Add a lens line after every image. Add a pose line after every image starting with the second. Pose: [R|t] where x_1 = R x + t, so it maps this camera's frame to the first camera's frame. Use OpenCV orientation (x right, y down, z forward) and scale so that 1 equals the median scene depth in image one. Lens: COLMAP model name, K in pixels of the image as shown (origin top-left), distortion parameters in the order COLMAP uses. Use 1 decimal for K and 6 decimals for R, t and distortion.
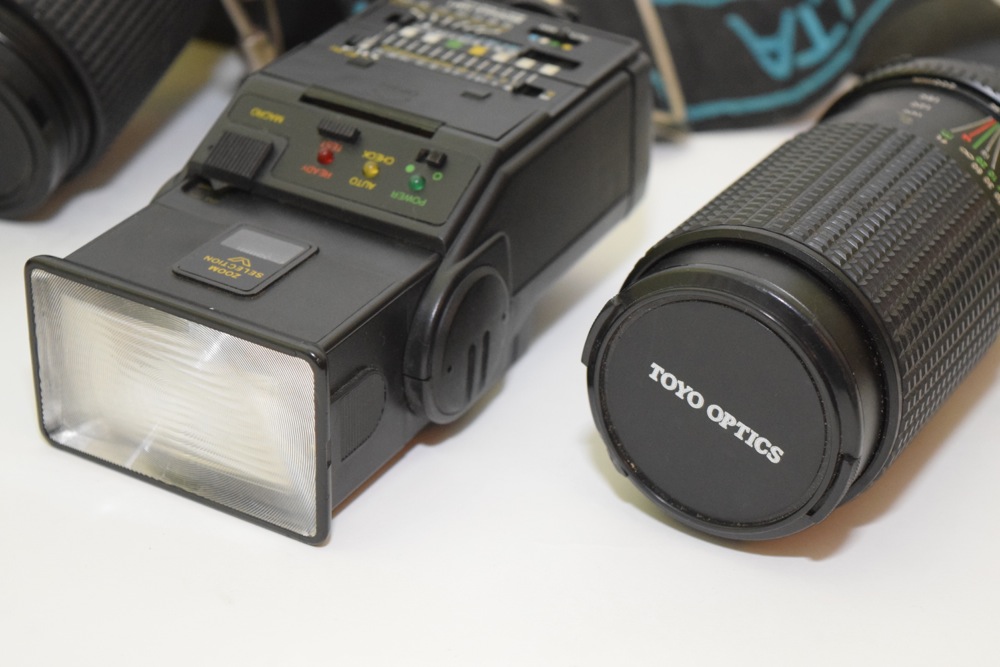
lens RADIAL K [[2196.1, 0, 502.0], [0, 2196.1, 331.5], [0, 0, 1]] dist [0.064562, 0.000000]
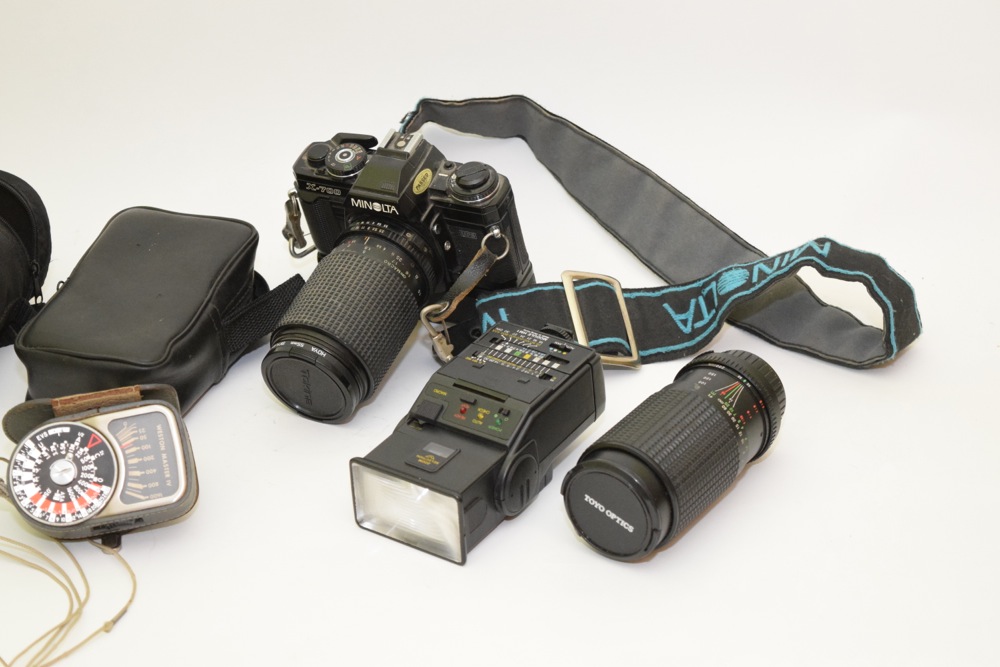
lens RADIAL K [[2196.1, 0, 500.1], [0, 2196.1, 329.3], [0, 0, 1]] dist [0.064562, 0.000000]
pose [[0.994134, -0.029622, -0.104024, 0.229943], [0.030550, 0.999506, 0.007338, -0.192470], [0.103755, -0.010473, 0.994548, -1.522106]]
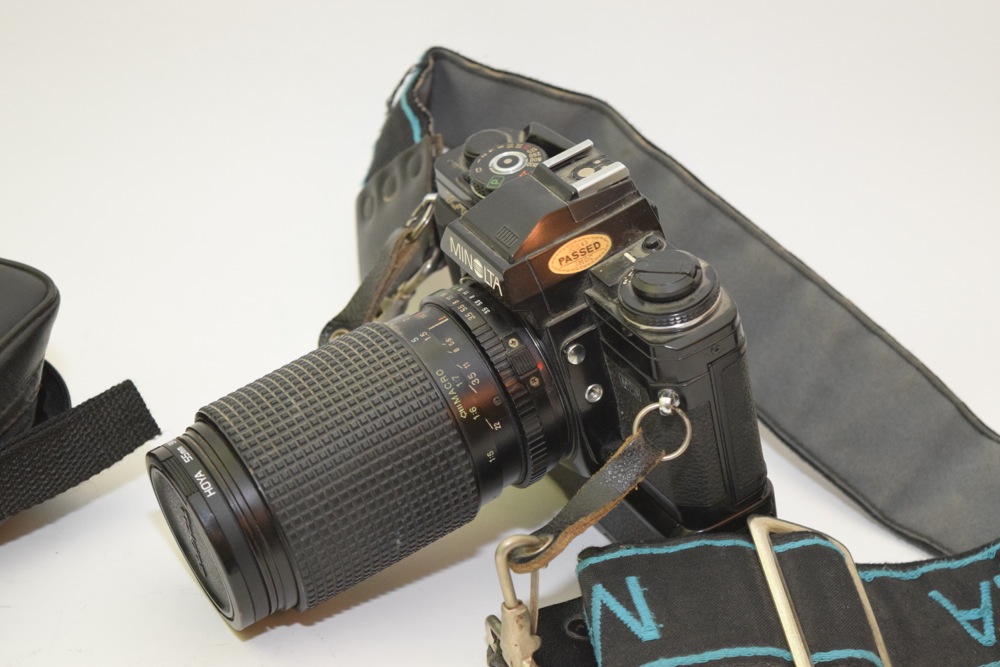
lens RADIAL K [[2196.1, 0, 500.4], [0, 2196.1, 333.5], [0, 0, 1]] dist [0.064562, 0.000000]
pose [[0.799025, 0.322459, -0.507522, 0.530306], [-0.343903, 0.937441, 0.054183, -0.373977], [0.493244, 0.131245, 0.859933, 0.033411]]
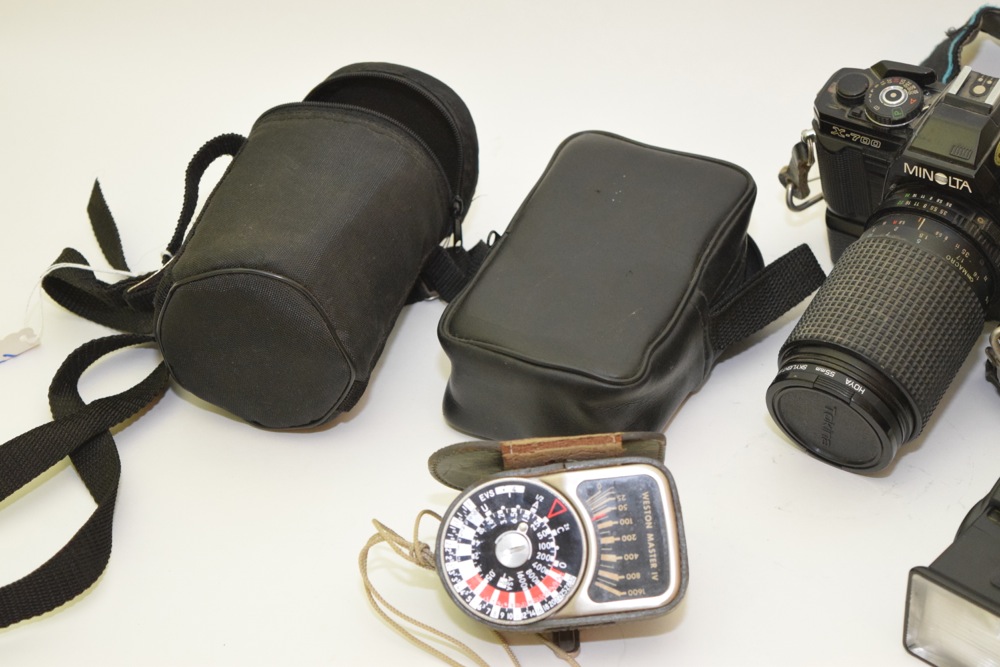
lens RADIAL K [[2196.1, 0, 504.4], [0, 2196.1, 329.2], [0, 0, 1]] dist [0.064562, 0.000000]
pose [[0.974590, 0.071613, -0.212242, -0.162211], [-0.043593, 0.990038, 0.133880, -0.448389], [0.219715, -0.121226, 0.968003, -0.824485]]
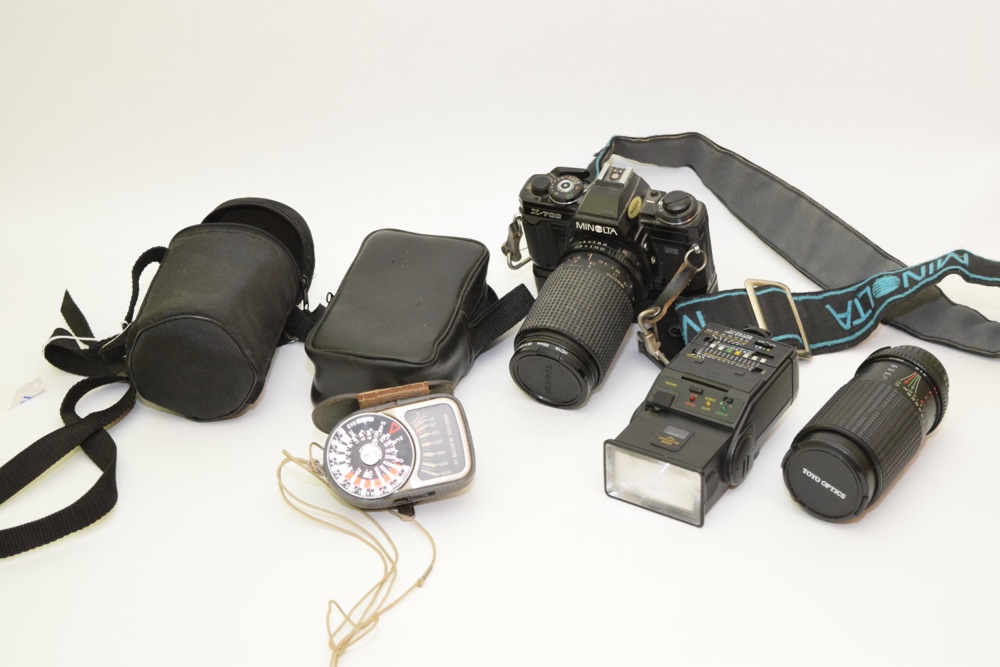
lens RADIAL K [[1832.8, 0, 500.2], [0, 1832.8, 329.6], [0, 0, 1]] dist [0.018906, 0.000000]
pose [[0.995552, -0.039389, -0.085588, -0.126310], [0.041665, 0.998820, 0.024964, -0.254240], [0.084504, -0.028419, 0.996018, -1.582753]]
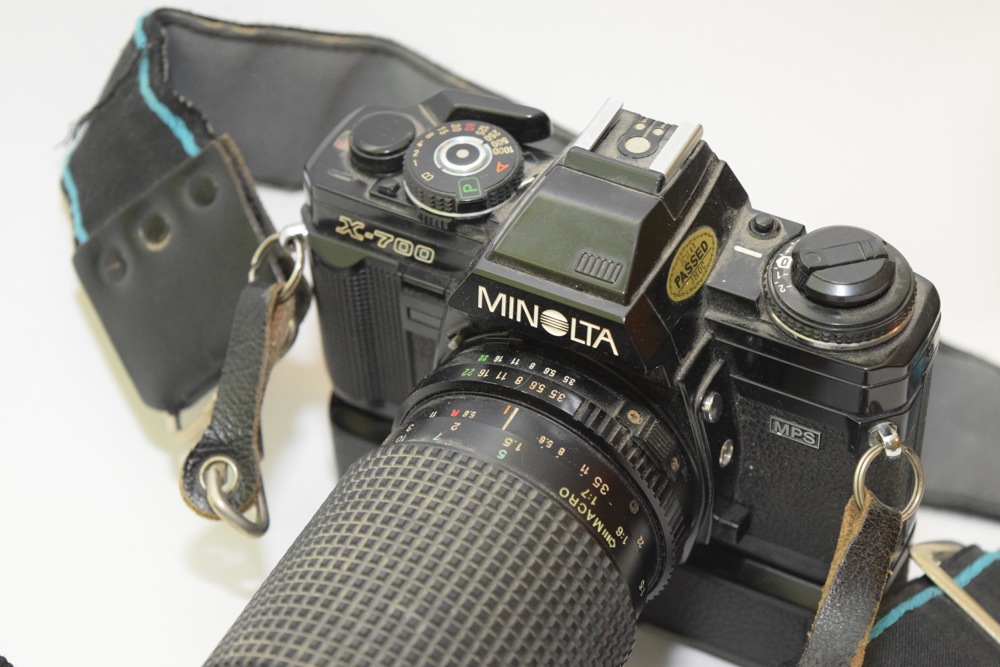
lens RADIAL K [[2196.1, 0, 506.7], [0, 2196.1, 338.4], [0, 0, 1]] dist [0.064562, 0.000000]
pose [[0.993755, 0.102618, -0.043822, -0.188929], [-0.102149, 0.994687, 0.012817, -0.335395], [0.044904, -0.008261, 0.998957, 0.298678]]
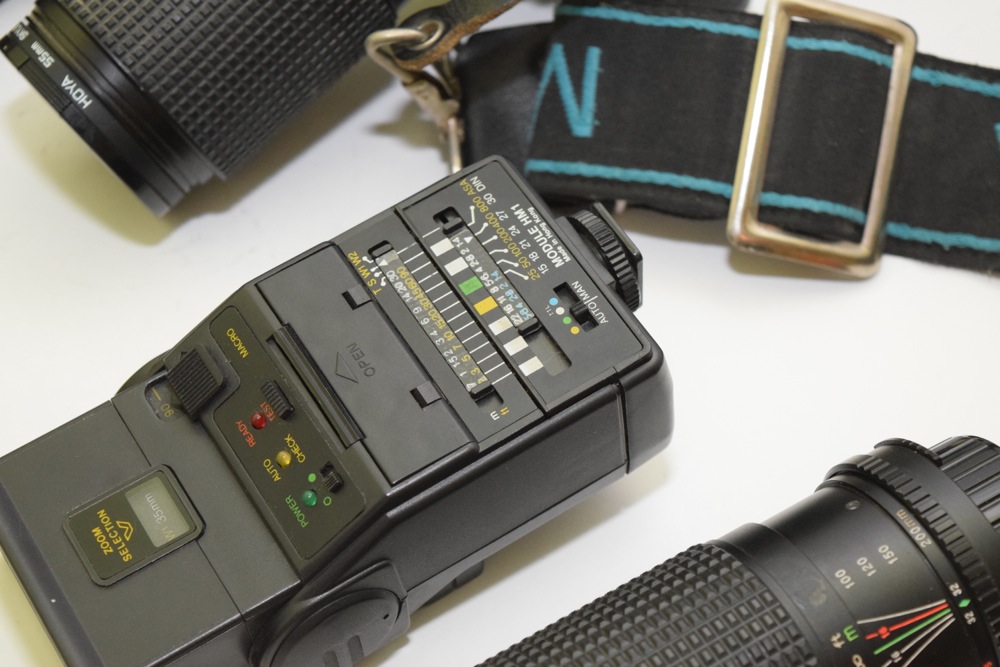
lens RADIAL K [[2196.1, 0, 501.5], [0, 2196.1, 331.0], [0, 0, 1]] dist [0.064562, 0.000000]
pose [[0.875961, 0.359749, -0.321362, 0.334527], [-0.178554, 0.860686, 0.476800, -0.628776], [0.448120, -0.360278, 0.818162, 0.236748]]
